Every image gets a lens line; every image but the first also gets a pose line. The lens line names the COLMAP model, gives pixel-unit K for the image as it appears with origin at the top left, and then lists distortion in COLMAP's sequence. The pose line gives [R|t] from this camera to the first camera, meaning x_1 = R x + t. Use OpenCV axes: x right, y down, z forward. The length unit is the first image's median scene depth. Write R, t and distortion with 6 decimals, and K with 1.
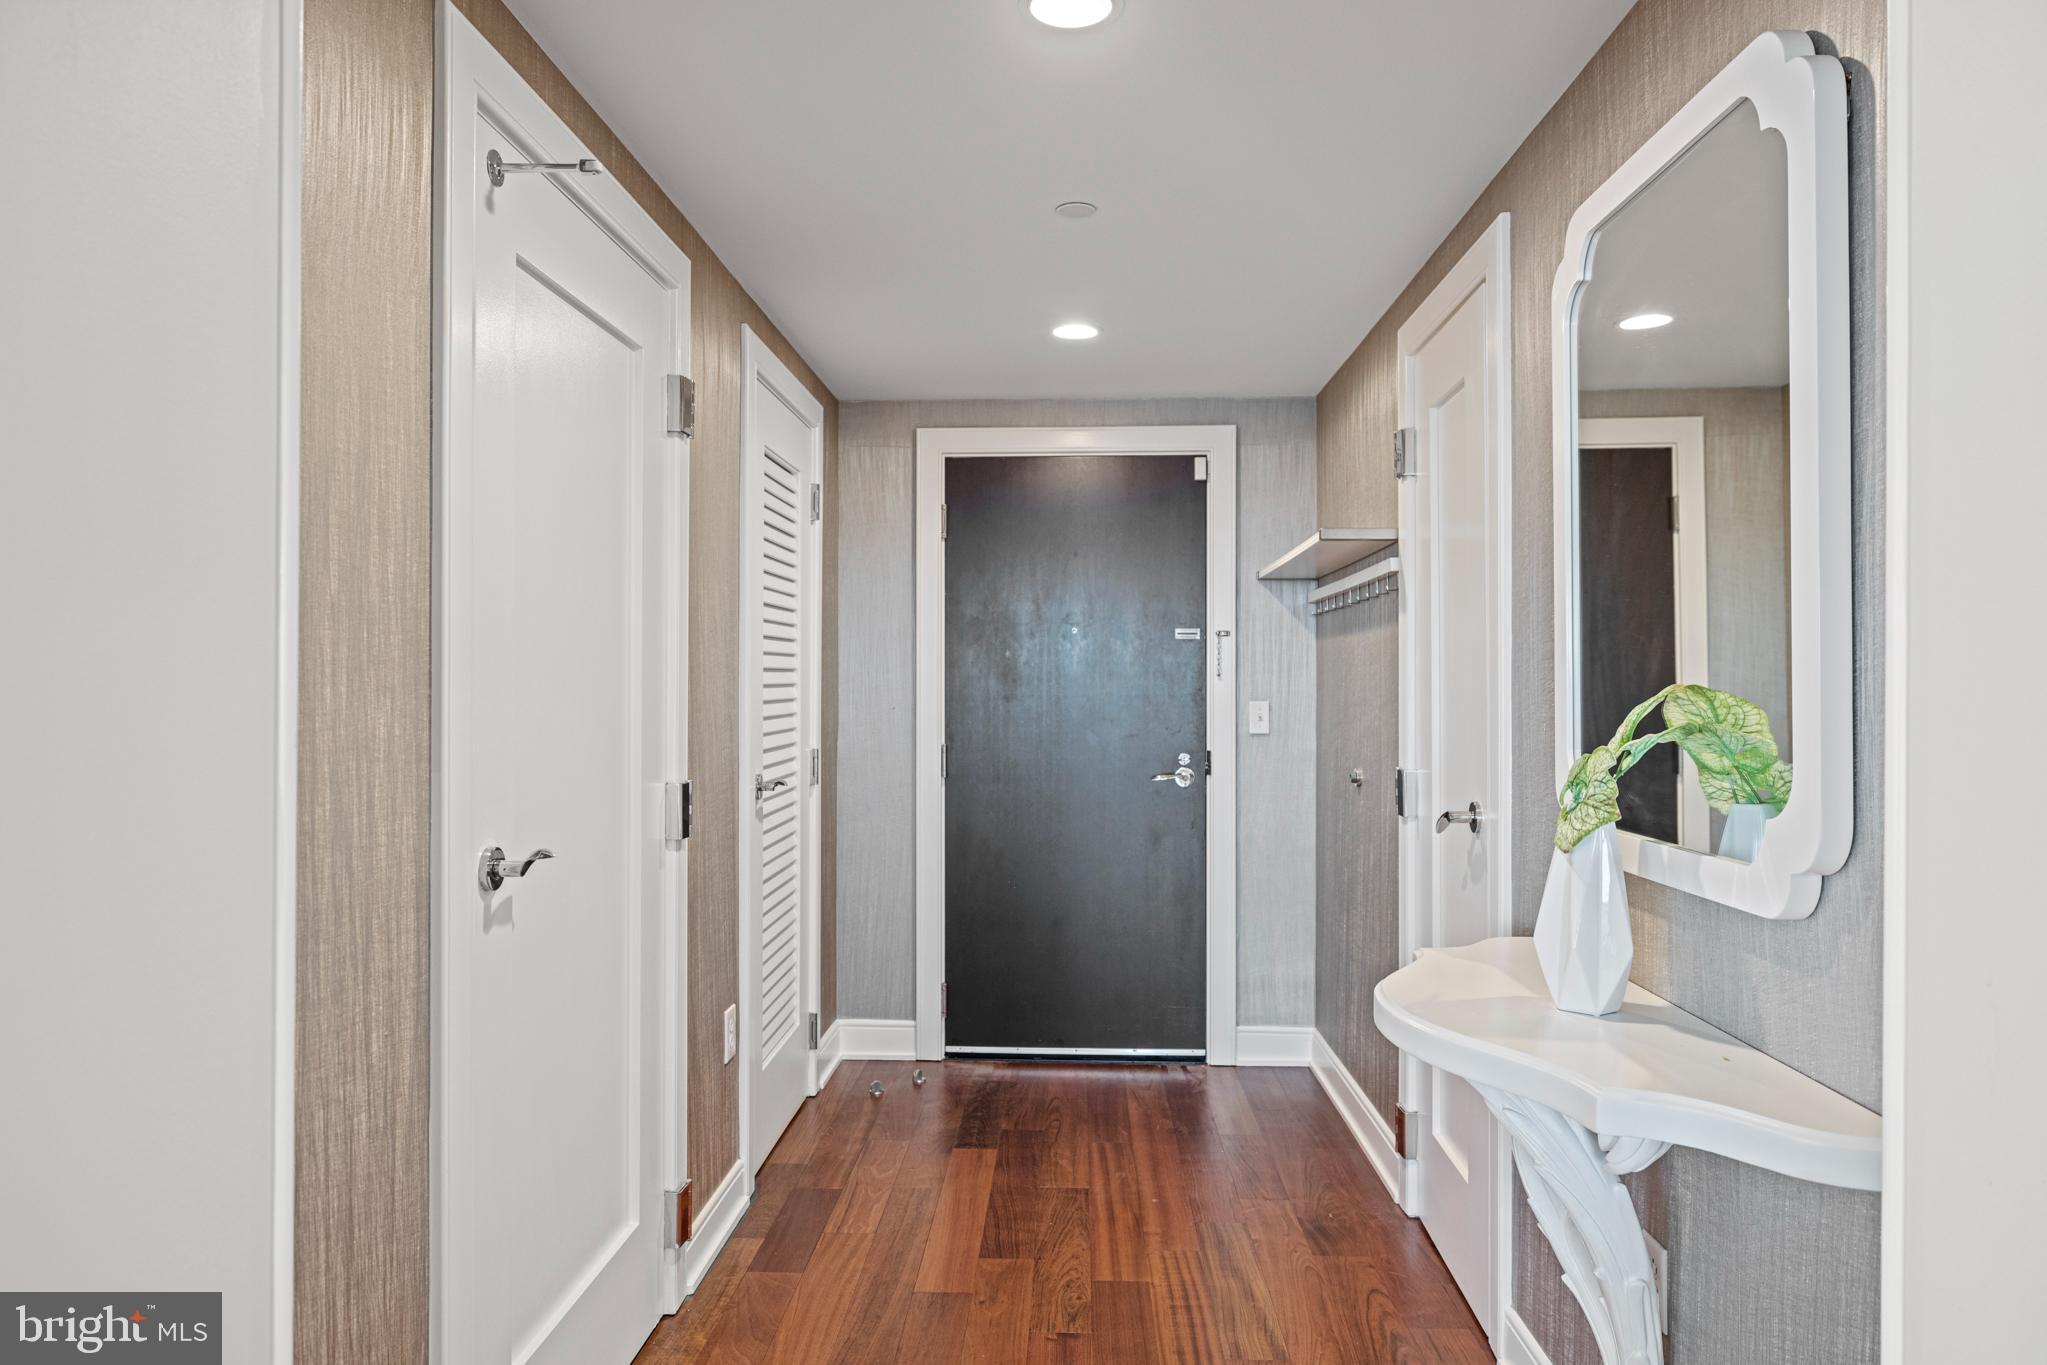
lens RADIAL K [[1295.9, 0, 1022.9], [0, 1295.9, 681.9], [0, 0, 1]] dist [-0.000199, -0.000005]
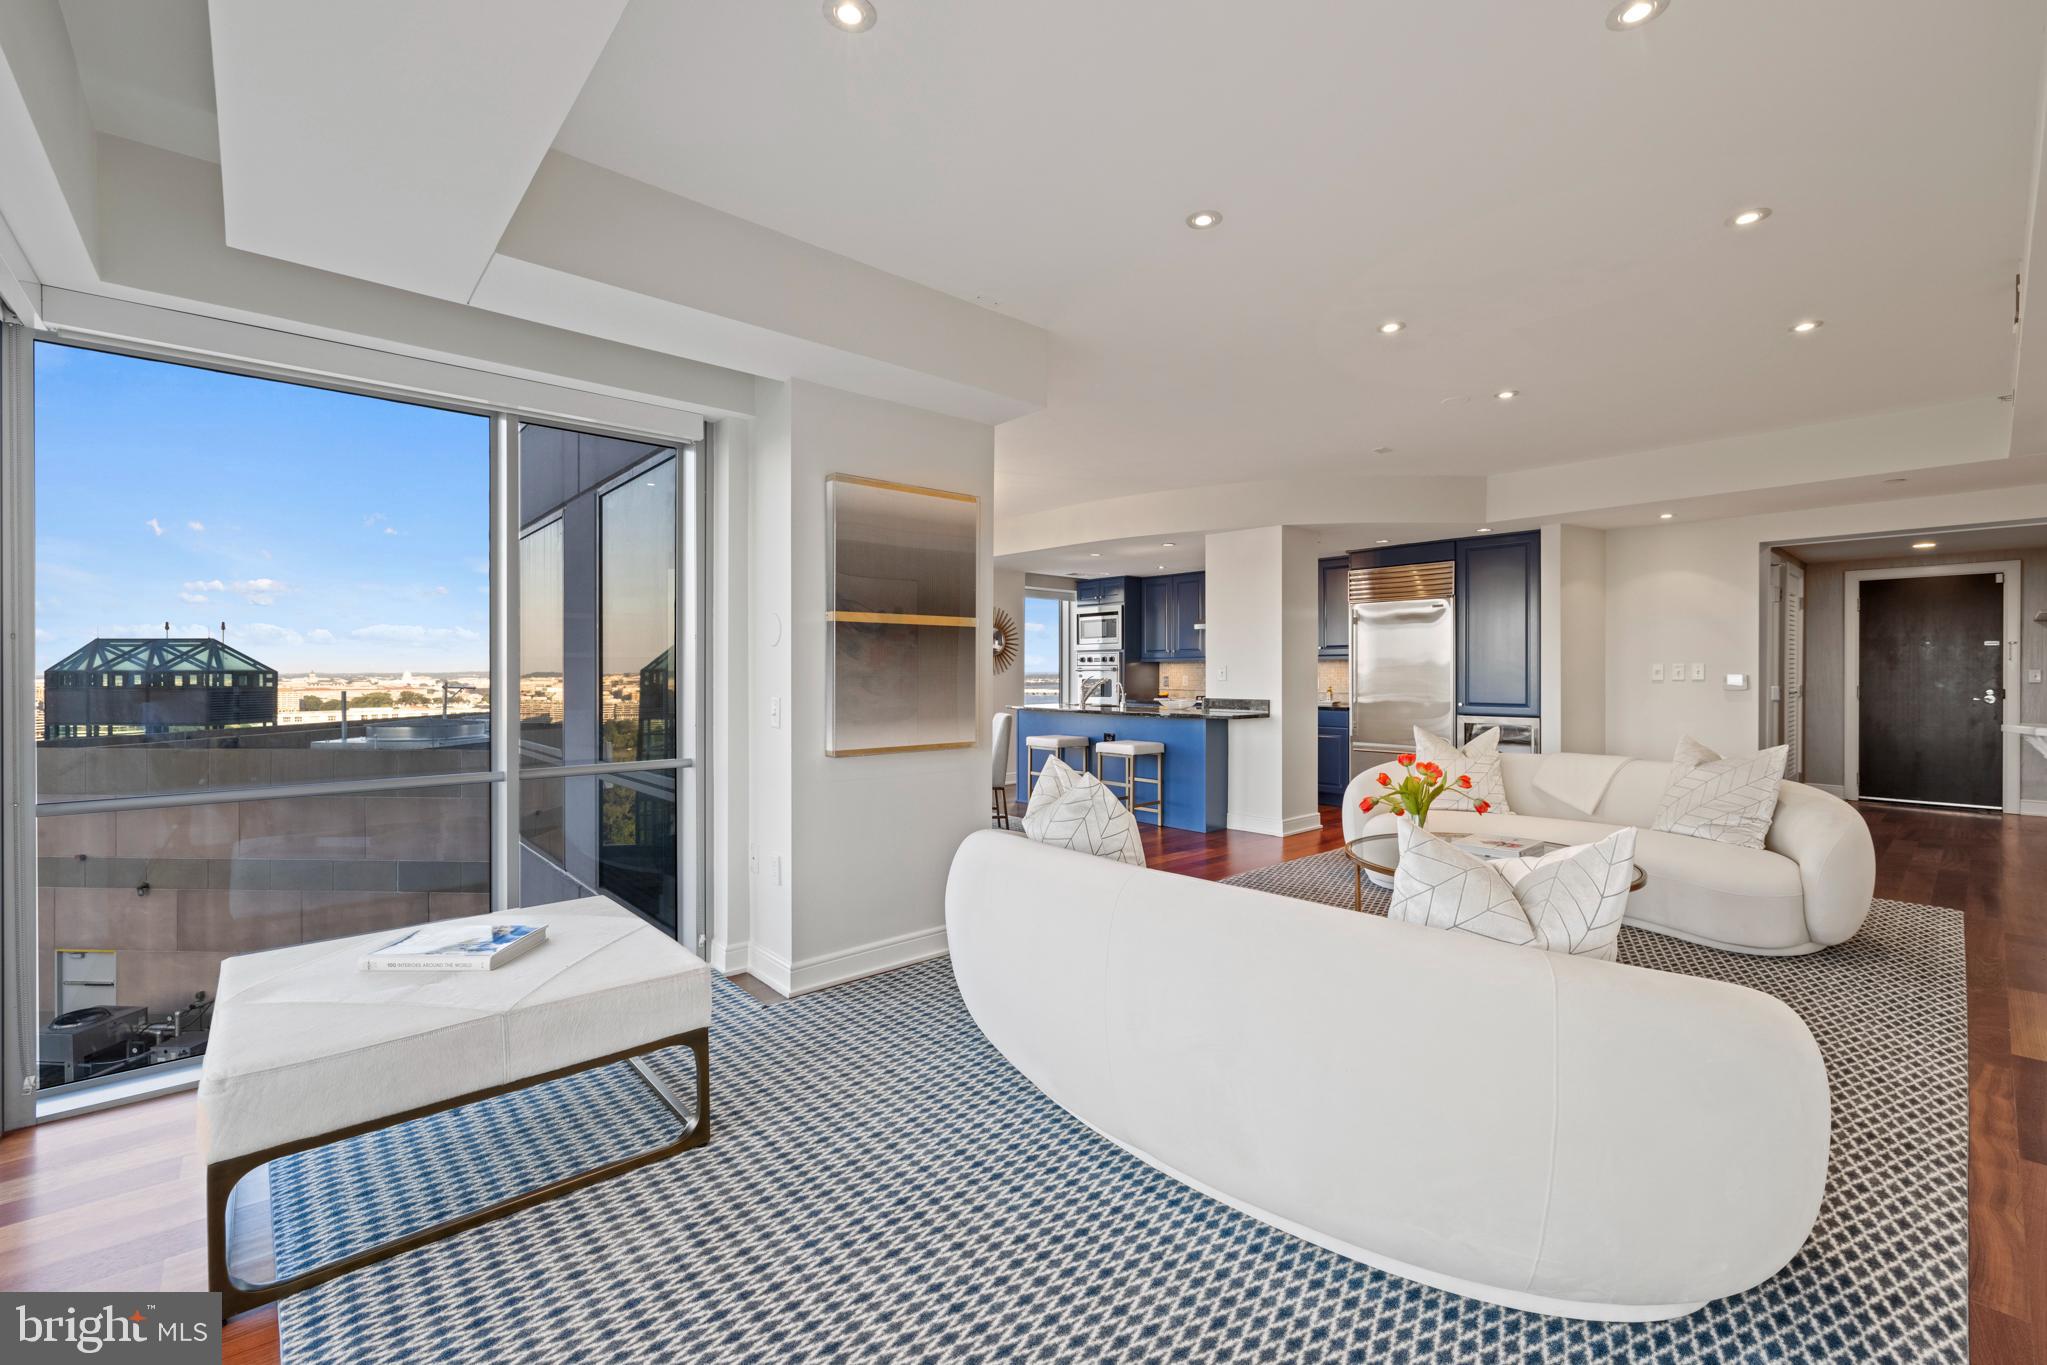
lens RADIAL K [[863.3, 0, 1021.5], [0, 863.3, 679.6], [0, 0, 1]] dist [0.000363, 0.000082]
pose [[0.696384, 0.001749, -0.717667, 0.017095], [0.007467, 0.999925, 0.009683, 0.004021], [0.717630, -0.012102, 0.696319, -1.558883]]
